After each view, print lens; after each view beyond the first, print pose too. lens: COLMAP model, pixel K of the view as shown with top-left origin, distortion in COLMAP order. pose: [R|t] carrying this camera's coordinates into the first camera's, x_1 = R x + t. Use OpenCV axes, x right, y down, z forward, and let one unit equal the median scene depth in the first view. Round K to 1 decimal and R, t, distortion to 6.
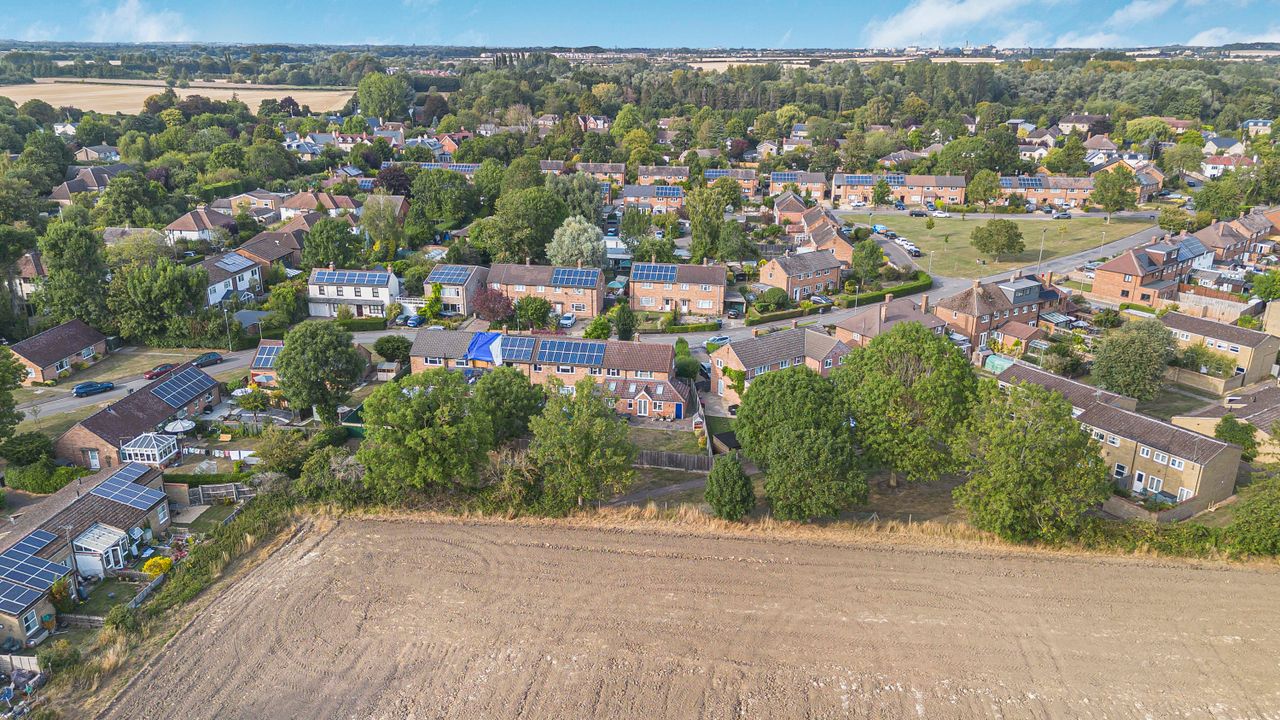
lens RADIAL K [[945.2, 0, 640.0], [0, 945.2, 360.0], [0, 0, 1]] dist [-0.002182, -0.004216]
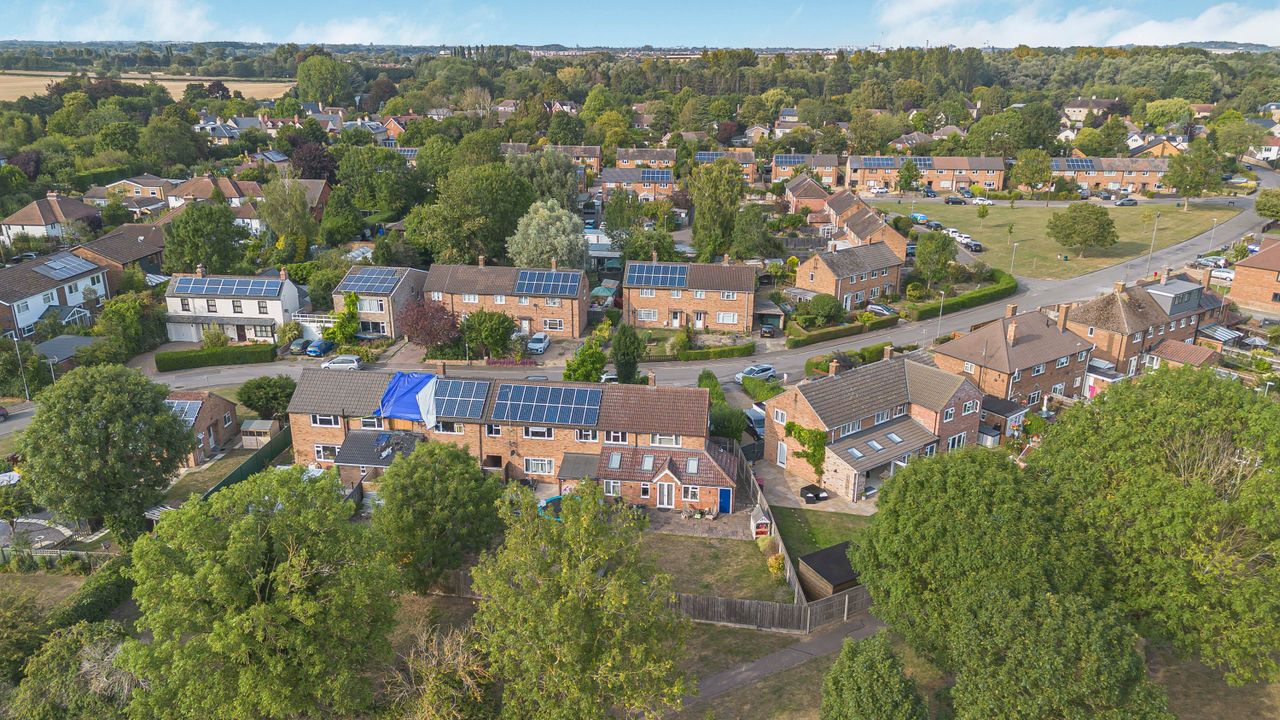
lens RADIAL K [[945.2, 0, 640.0], [0, 945.2, 360.0], [0, 0, 1]] dist [-0.002182, -0.004216]
pose [[0.999242, -0.012280, 0.036954, -0.023364], [0.012312, 0.999924, -0.000620, -0.024860], [-0.036943, 0.001075, 0.999317, 0.254091]]
